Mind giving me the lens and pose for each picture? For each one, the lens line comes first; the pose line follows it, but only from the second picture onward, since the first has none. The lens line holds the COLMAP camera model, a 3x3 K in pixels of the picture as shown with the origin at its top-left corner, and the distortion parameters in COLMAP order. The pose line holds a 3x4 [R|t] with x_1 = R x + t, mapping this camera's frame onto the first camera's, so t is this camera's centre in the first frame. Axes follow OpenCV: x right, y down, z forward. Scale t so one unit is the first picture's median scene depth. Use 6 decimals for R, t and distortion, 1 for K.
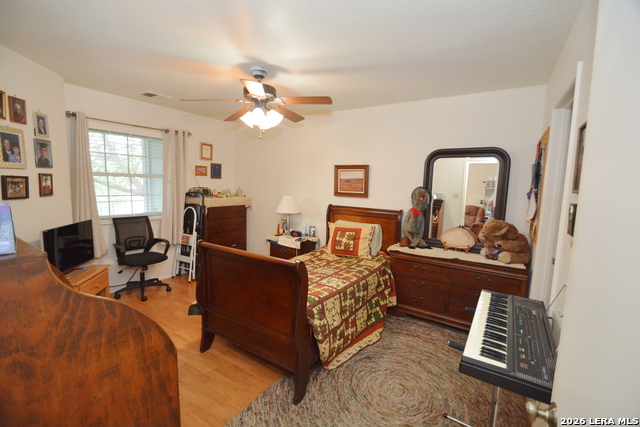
lens RADIAL K [[278.4, 0, 317.5], [0, 278.4, 214.3], [0, 0, 1]] dist [0.009208, -0.013146]
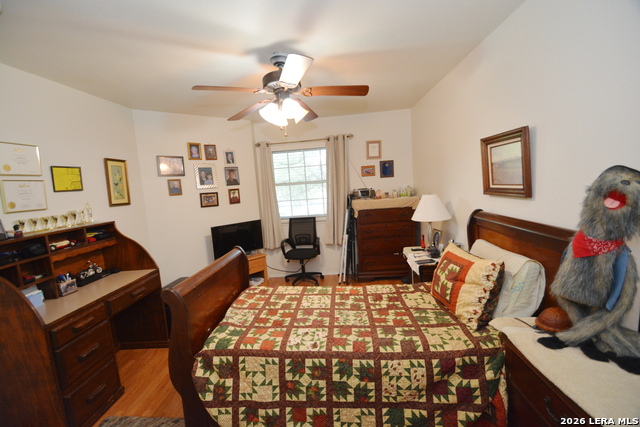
lens RADIAL K [[278.4, 0, 314.9], [0, 278.4, 212.8], [0, 0, 1]] dist [0.009208, -0.013146]
pose [[0.477100, 0.027798, -0.878409, 0.470142], [-0.012670, 0.999613, 0.024751, -0.047049], [0.878758, -0.000680, 0.477268, 0.530792]]
